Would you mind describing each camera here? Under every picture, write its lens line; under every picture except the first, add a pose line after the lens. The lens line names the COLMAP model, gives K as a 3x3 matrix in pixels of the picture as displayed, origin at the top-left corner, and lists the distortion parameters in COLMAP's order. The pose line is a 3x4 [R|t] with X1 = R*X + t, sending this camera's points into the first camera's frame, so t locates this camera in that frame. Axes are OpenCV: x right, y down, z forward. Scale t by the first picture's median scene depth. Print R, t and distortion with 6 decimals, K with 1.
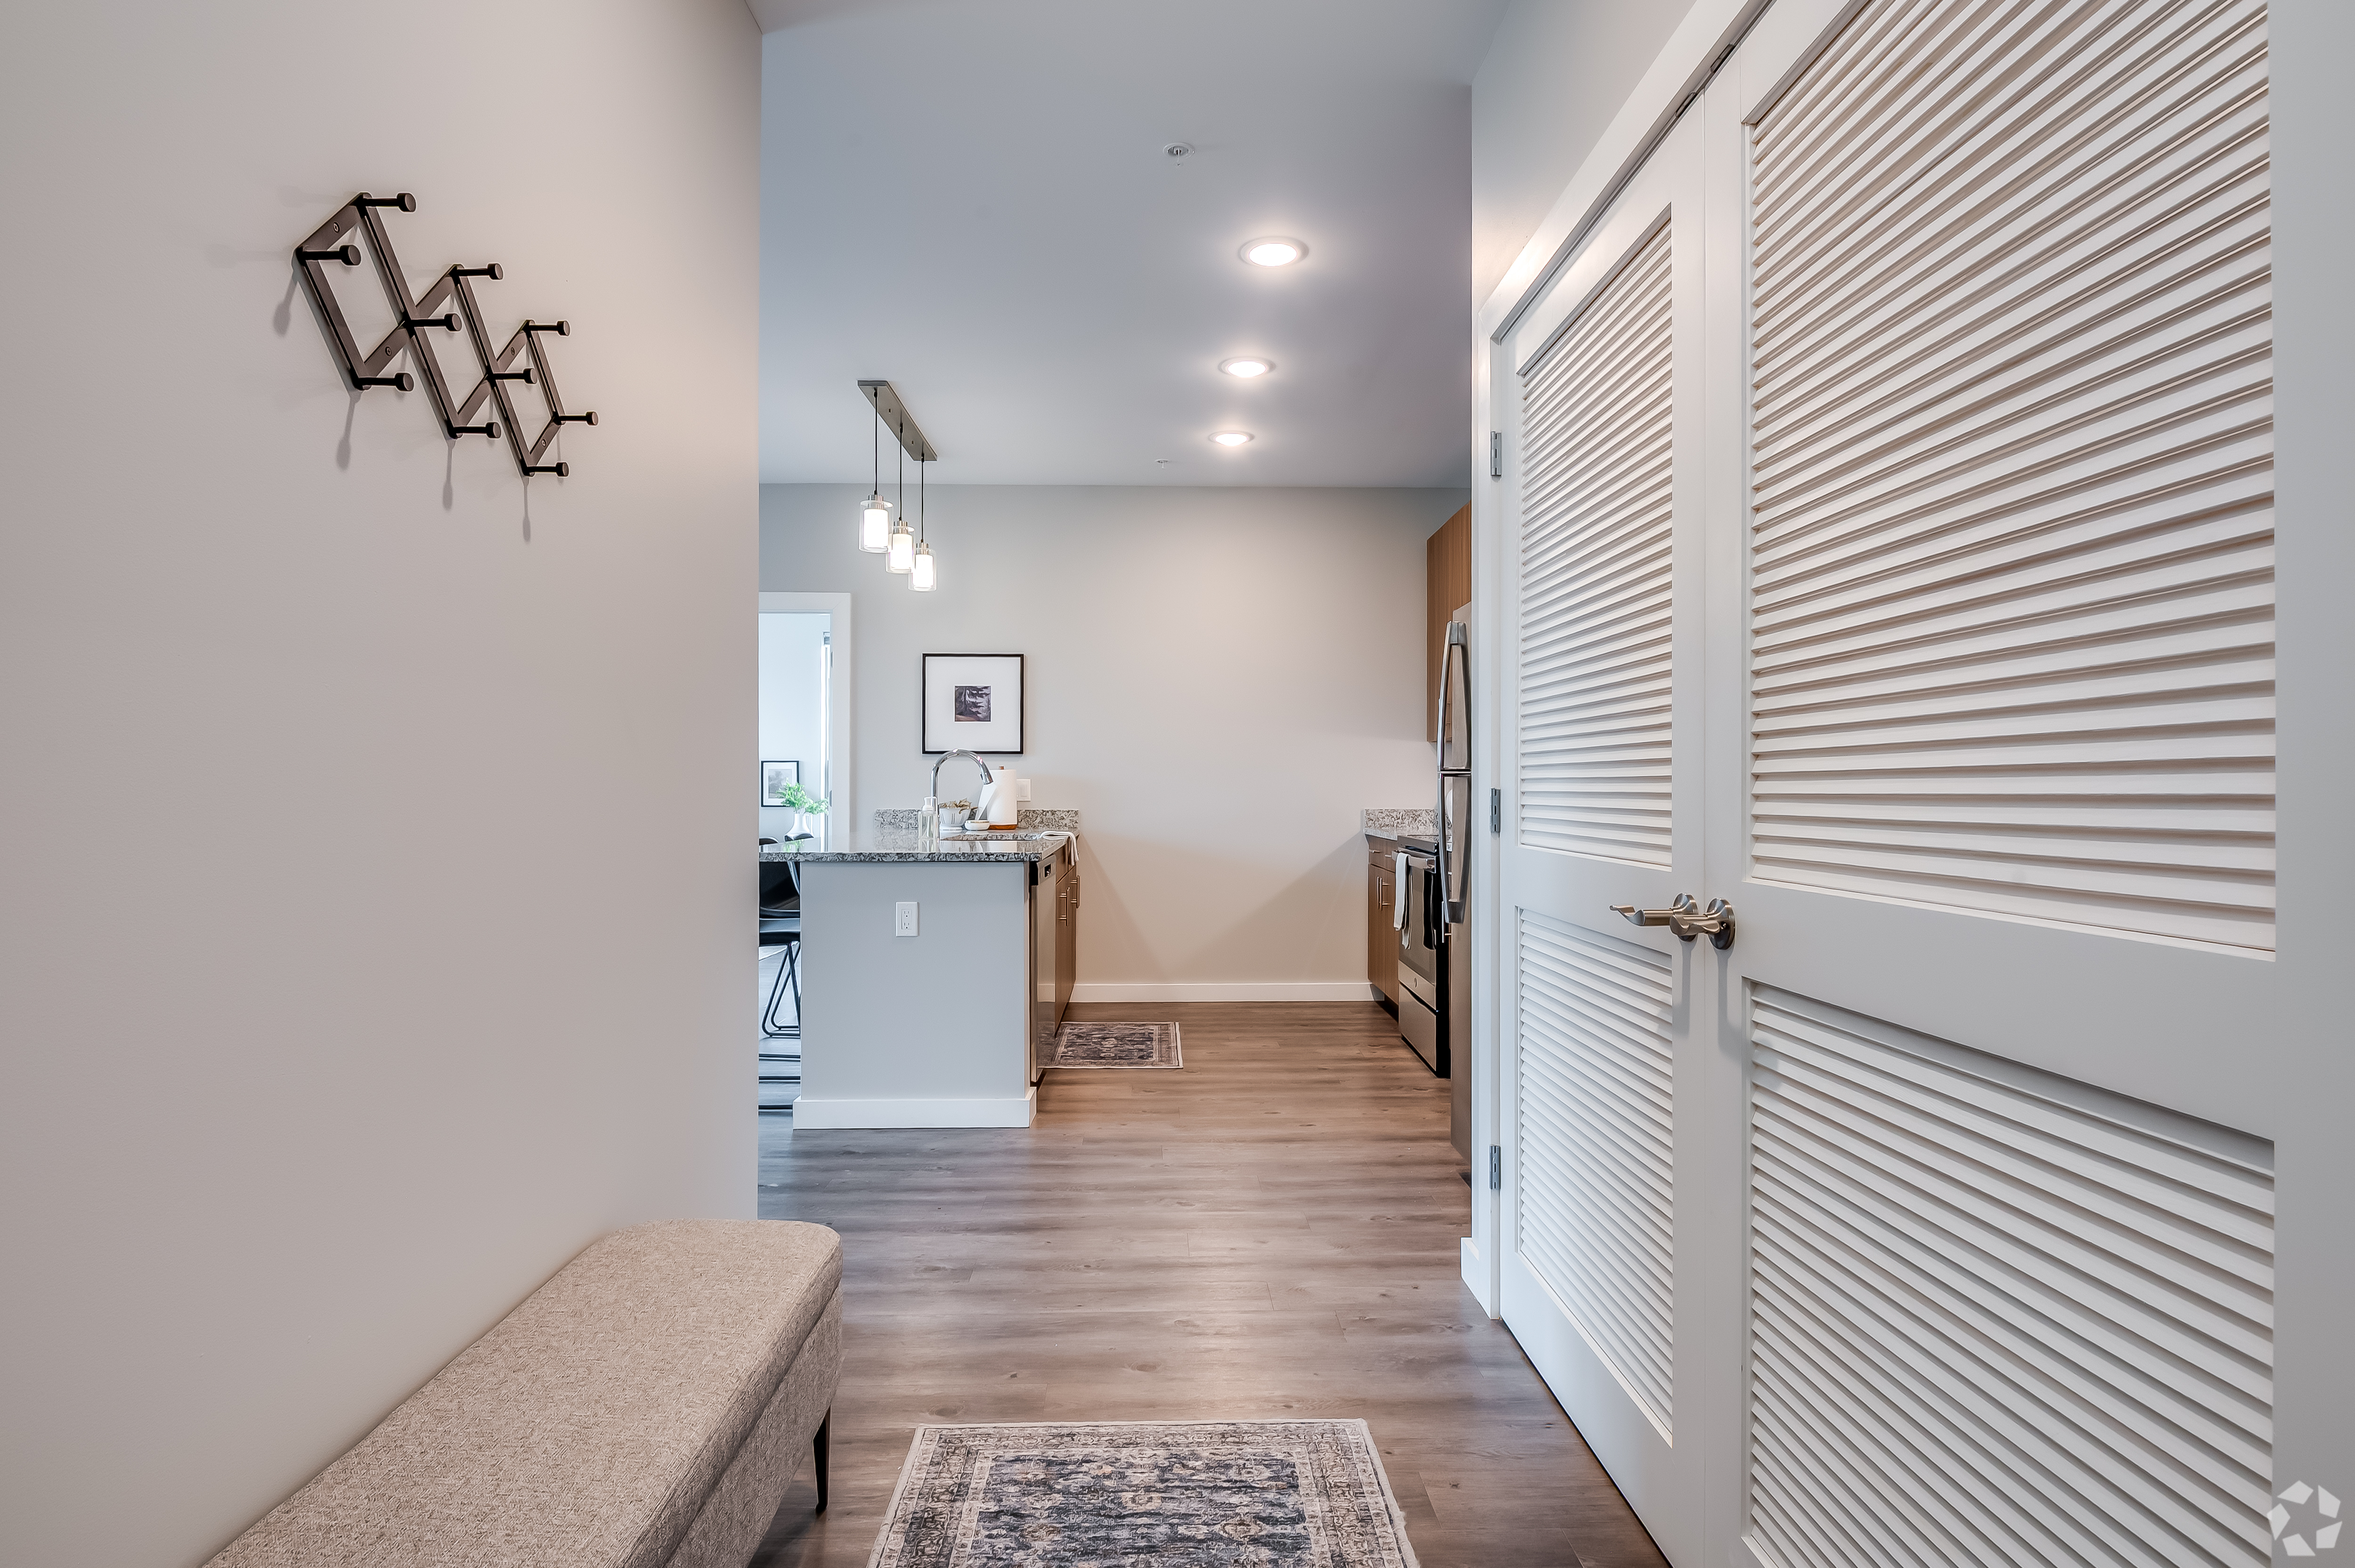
lens RADIAL K [[1252.7, 0, 1163.4], [0, 1252.7, 781.0], [0, 0, 1]] dist [0.007016, 0.000159]
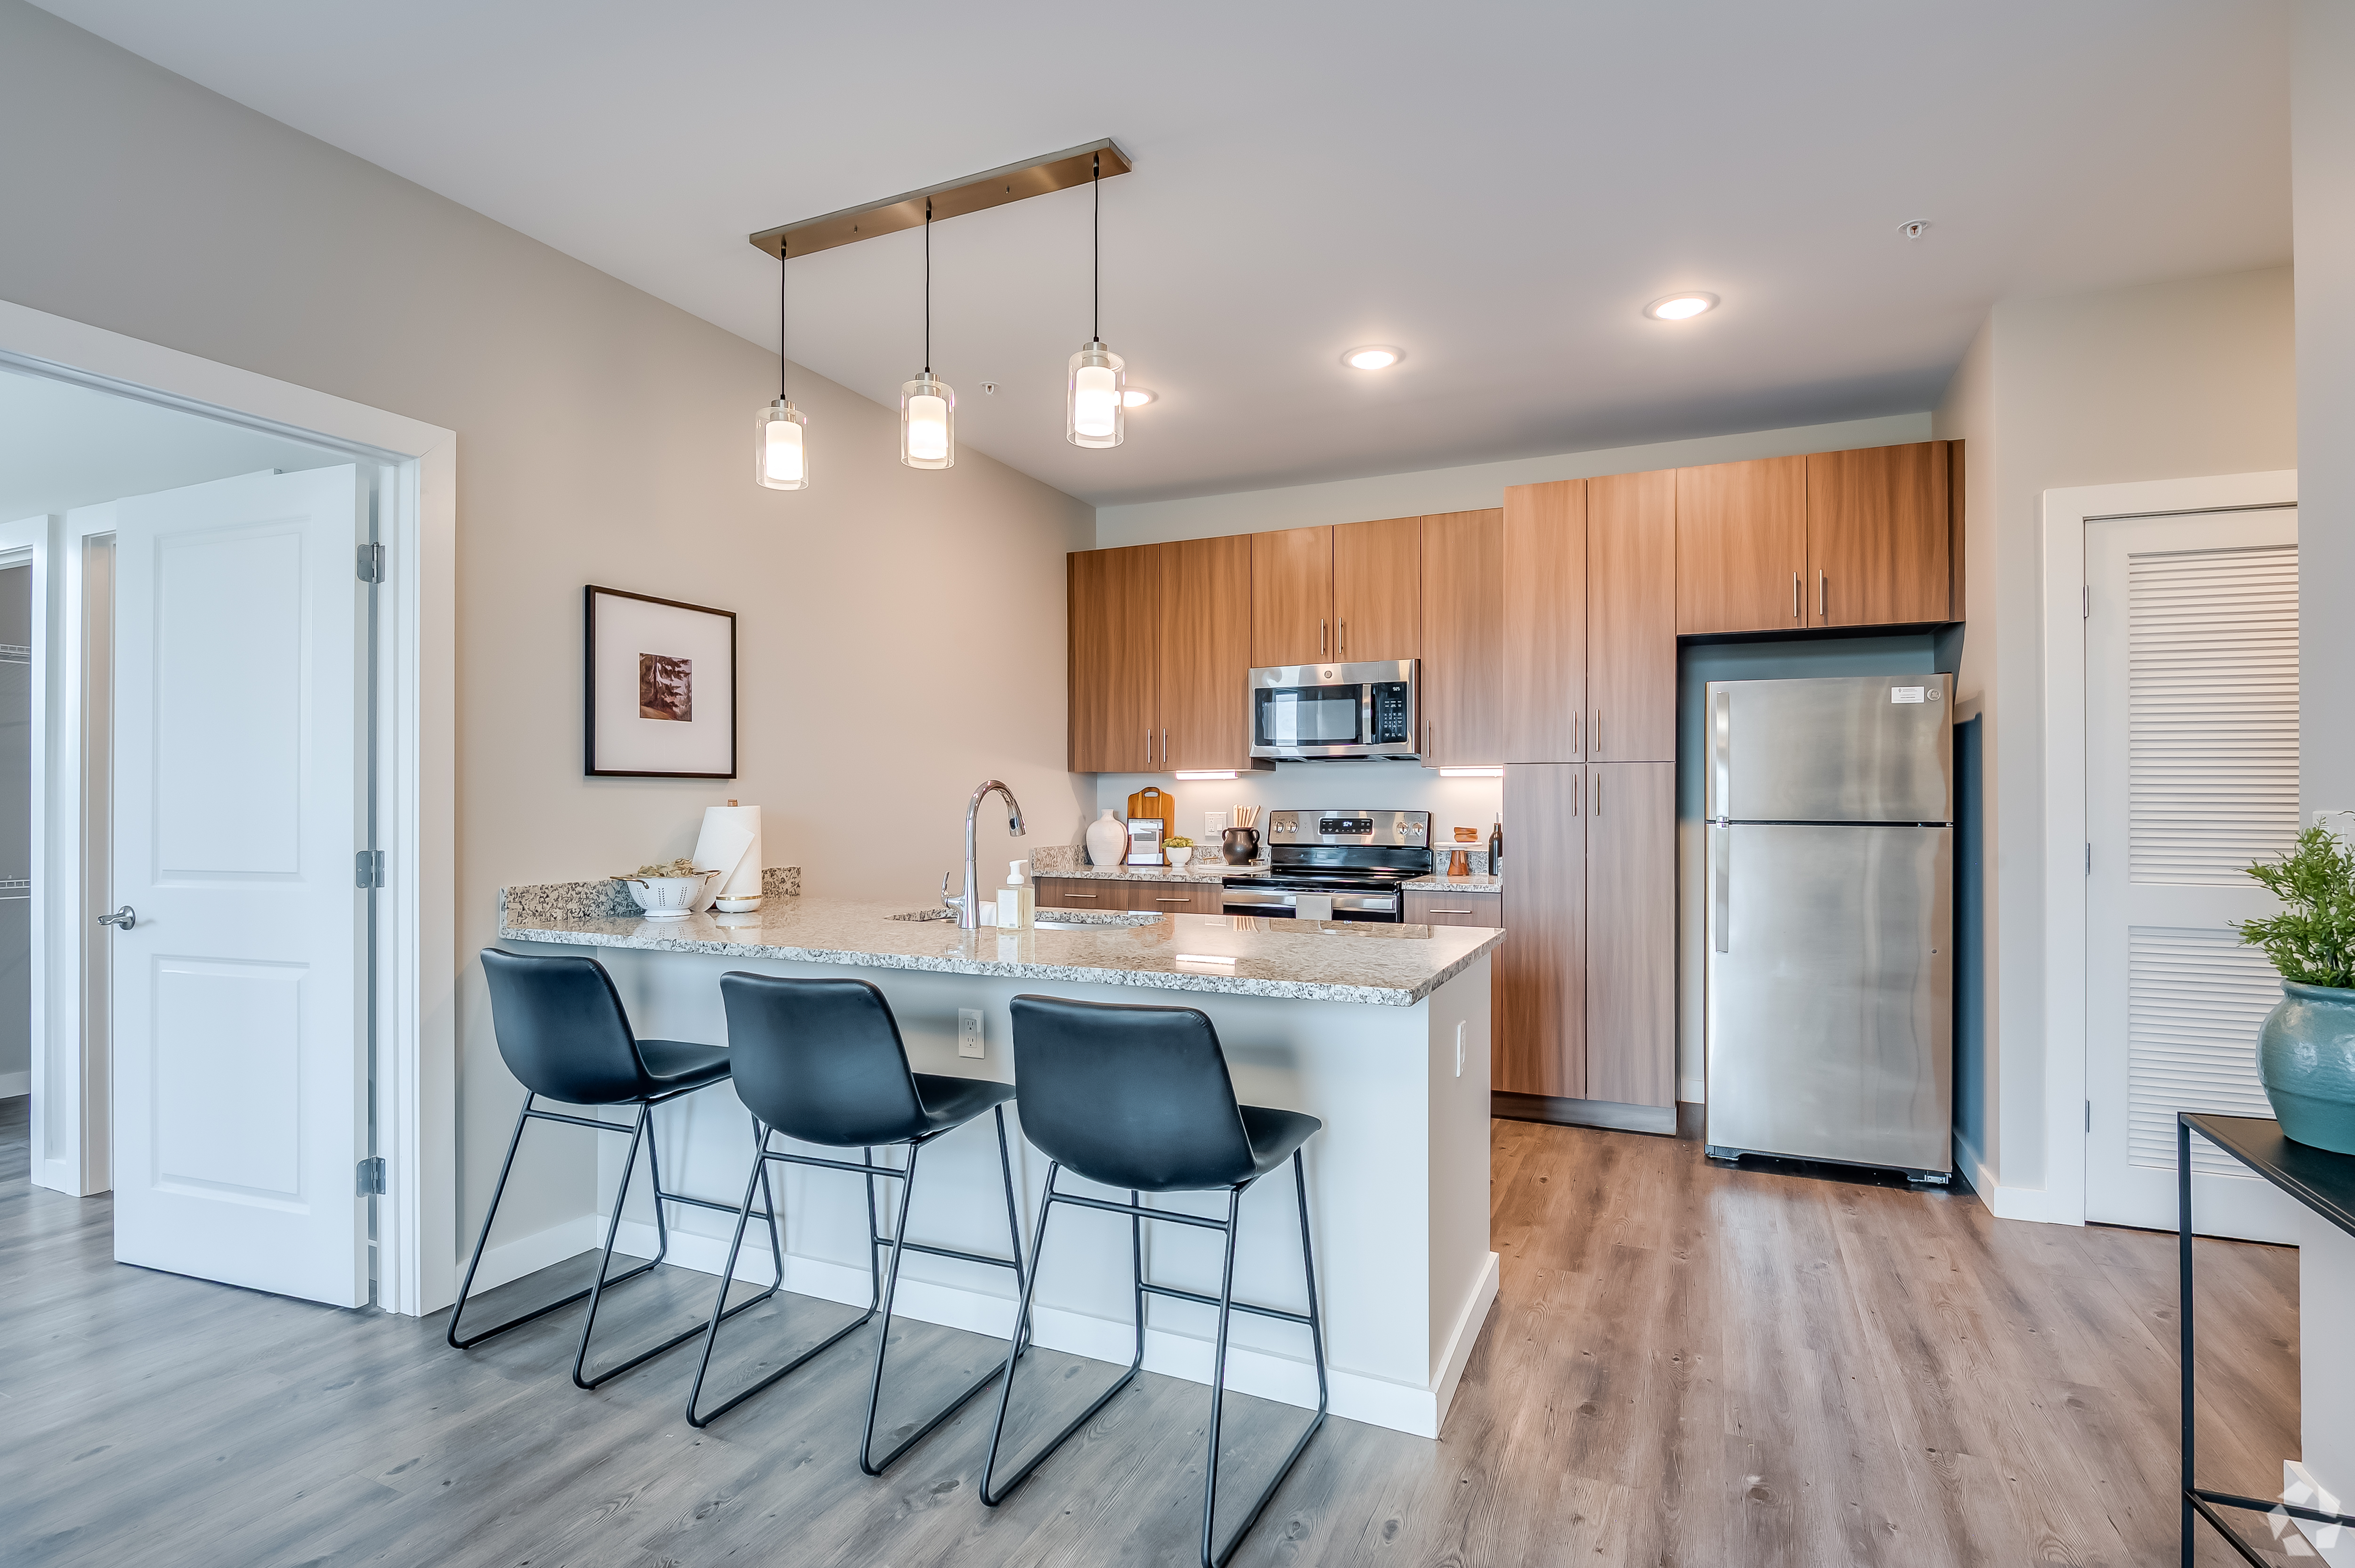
lens RADIAL K [[1186.9, 0, 1190.8], [0, 1186.9, 797.3], [0, 0, 1]] dist [0.005902, -0.011724]
pose [[0.404390, 0.000329, 0.914586, -0.548992], [-0.008487, 0.999958, 0.003393, -0.016290], [-0.914547, -0.009134, 0.404376, 0.568056]]
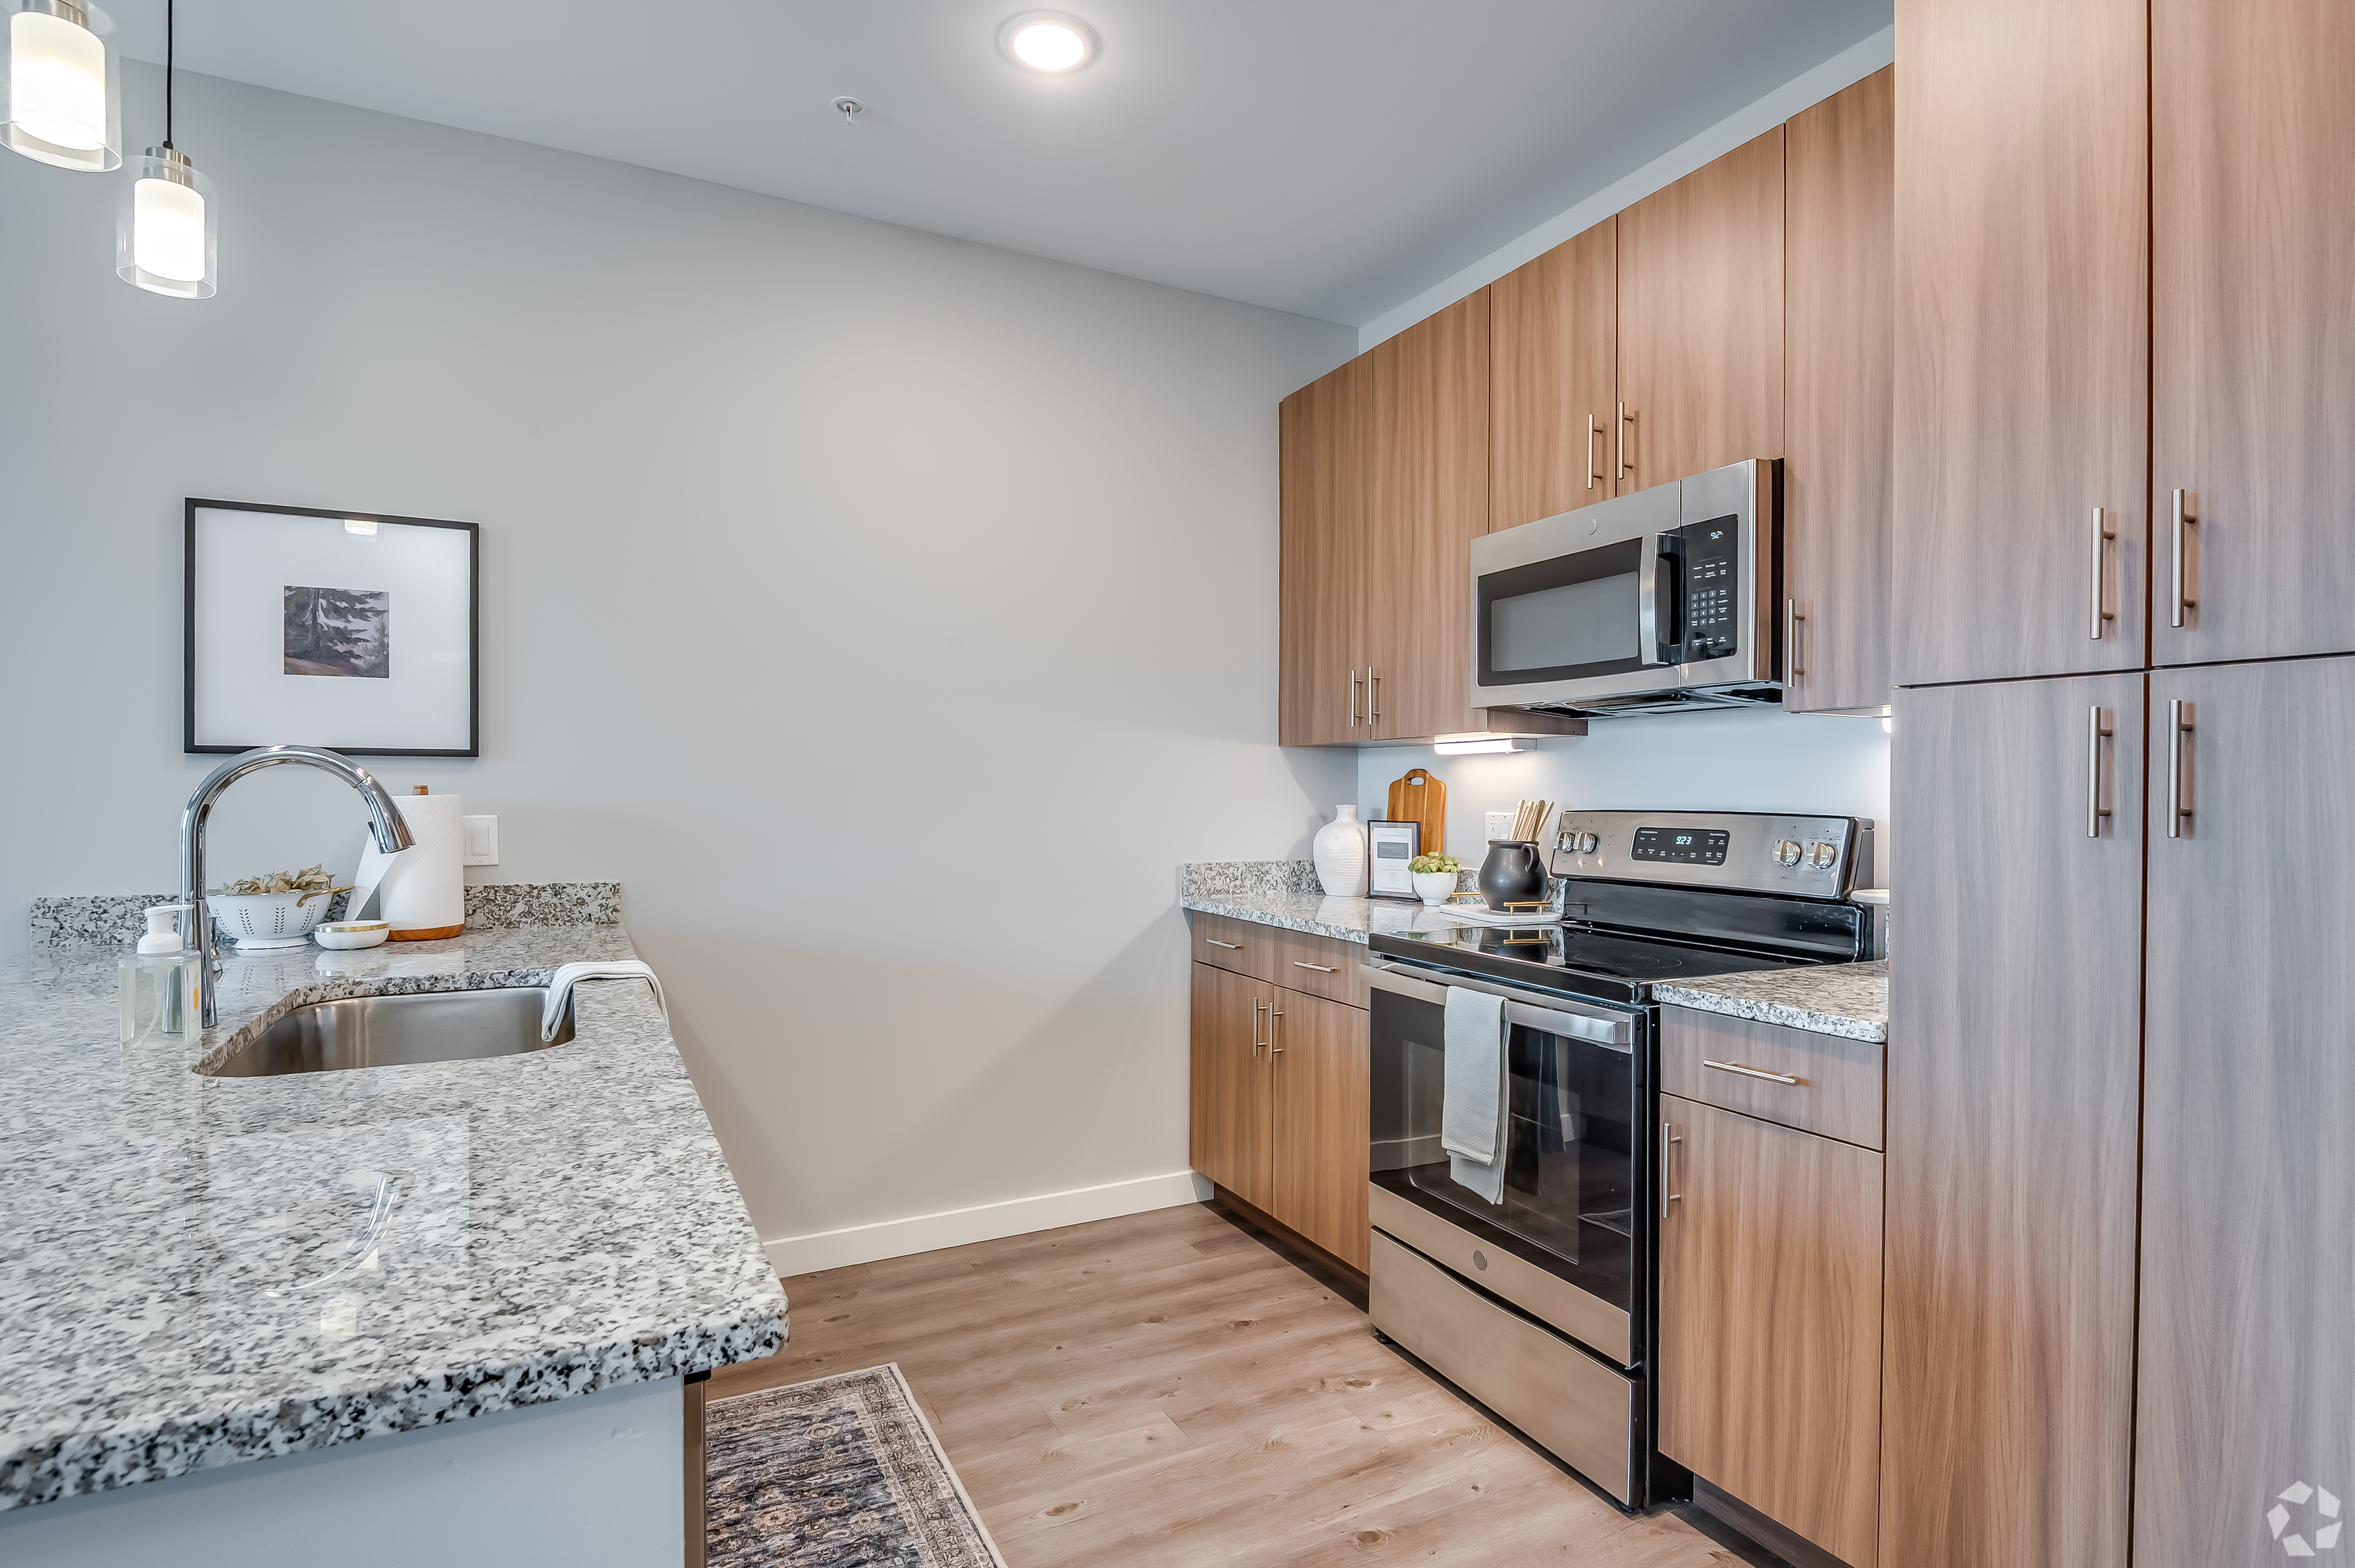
lens RADIAL K [[1186.9, 0, 1183.3], [0, 1186.9, 795.3], [0, 0, 1]] dist [0.005902, -0.011724]
pose [[0.890429, 0.000291, 0.455121, -0.082211], [-0.006389, 0.999909, 0.011859, -0.014602], [-0.455077, -0.013467, 0.890350, 0.526324]]
